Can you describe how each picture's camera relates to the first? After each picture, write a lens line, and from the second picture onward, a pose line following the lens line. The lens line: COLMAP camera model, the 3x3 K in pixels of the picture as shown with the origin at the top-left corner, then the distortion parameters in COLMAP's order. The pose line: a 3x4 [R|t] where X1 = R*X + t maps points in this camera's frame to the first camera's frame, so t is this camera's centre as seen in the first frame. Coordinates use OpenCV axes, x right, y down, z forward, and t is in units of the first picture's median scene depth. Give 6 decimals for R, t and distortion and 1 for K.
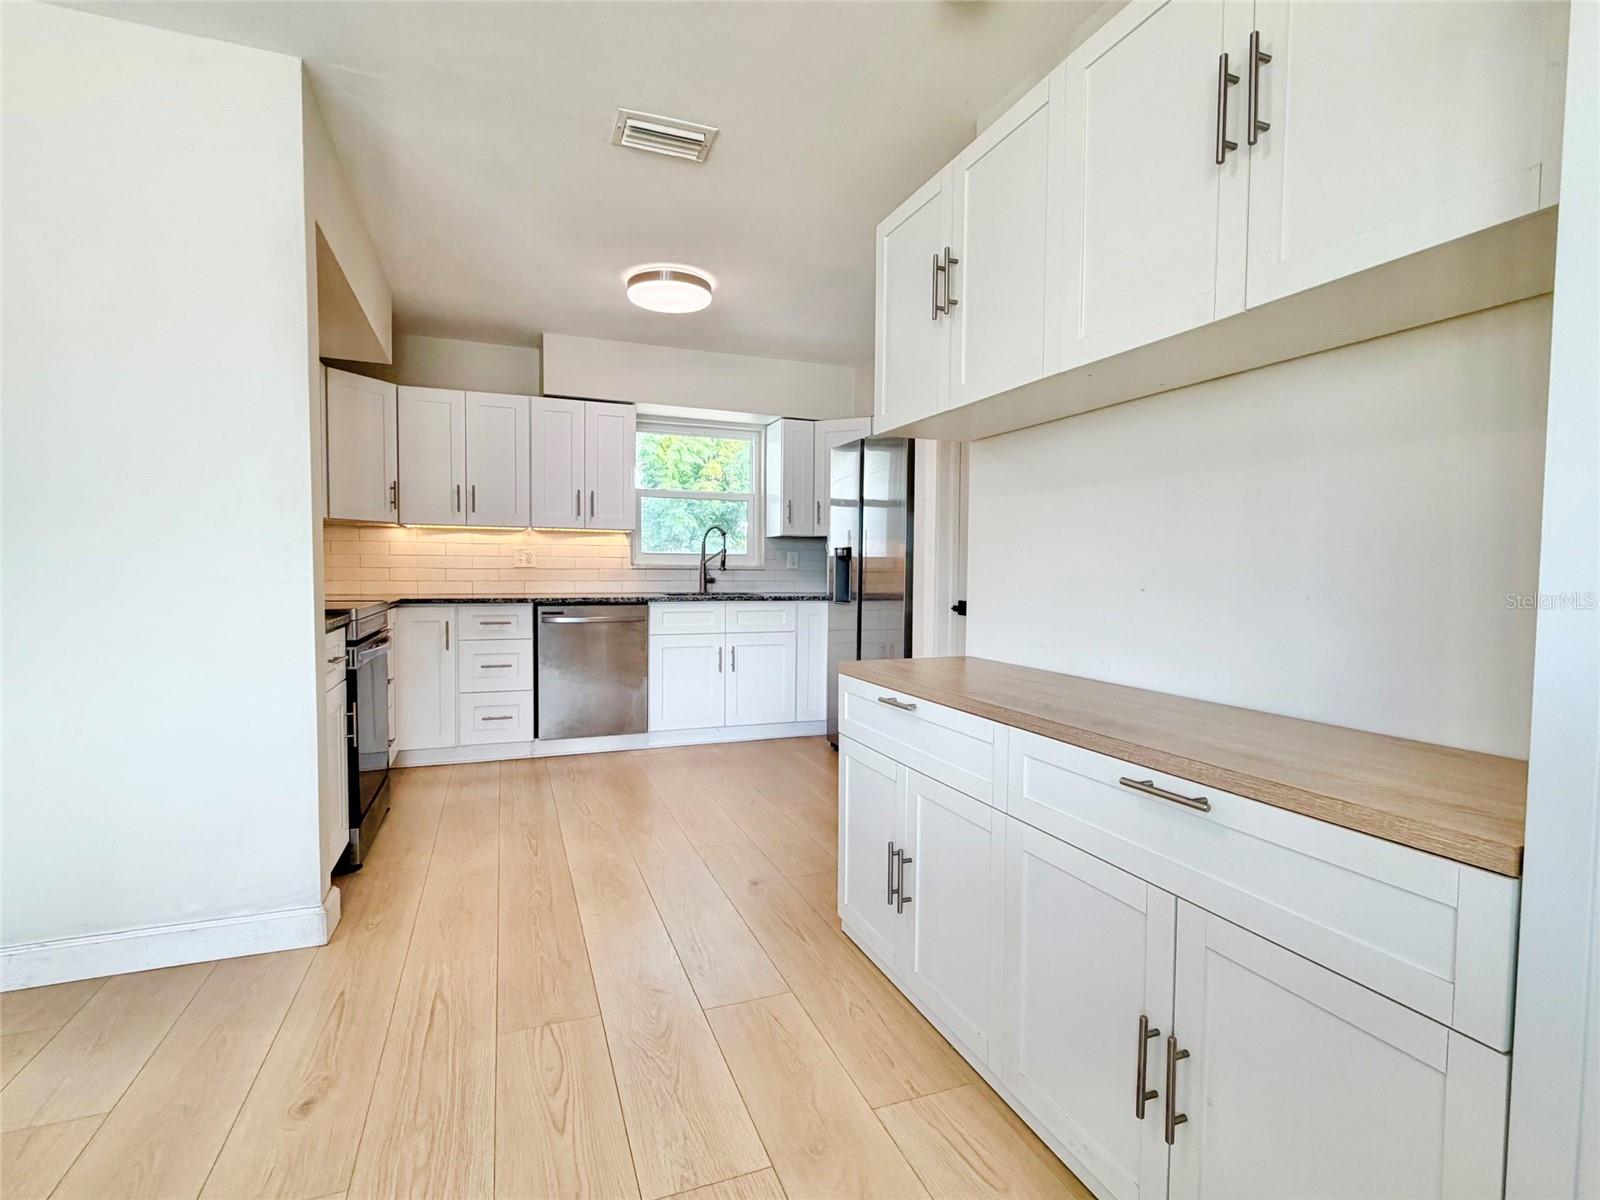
lens RADIAL K [[766.5, 0, 796.9], [0, 766.5, 601.8], [0, 0, 1]] dist [0.001646, -0.000515]
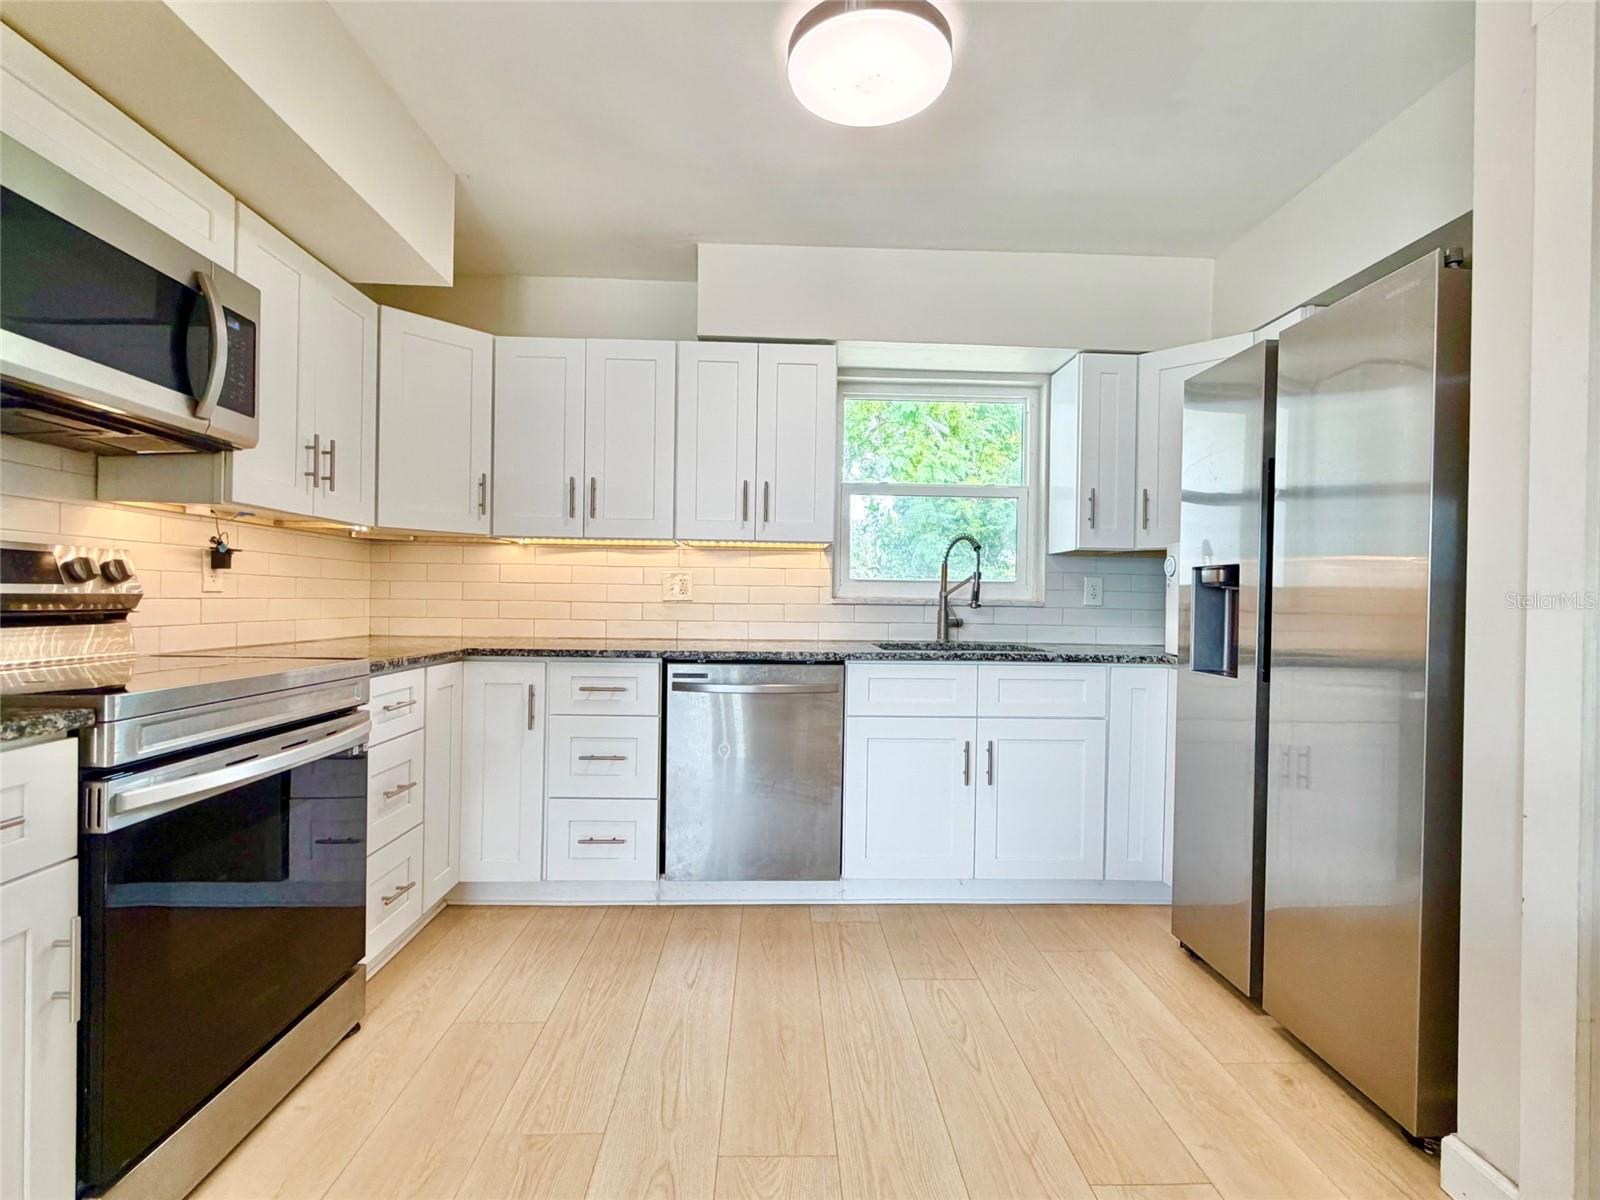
lens RADIAL K [[766.5, 0, 796.8], [0, 766.5, 604.2], [0, 0, 1]] dist [0.001646, -0.000515]
pose [[0.944283, 0.007913, -0.329040, -0.031910], [-0.020685, 0.999162, -0.035332, -0.020203], [0.328484, 0.040169, 0.943655, 0.401304]]
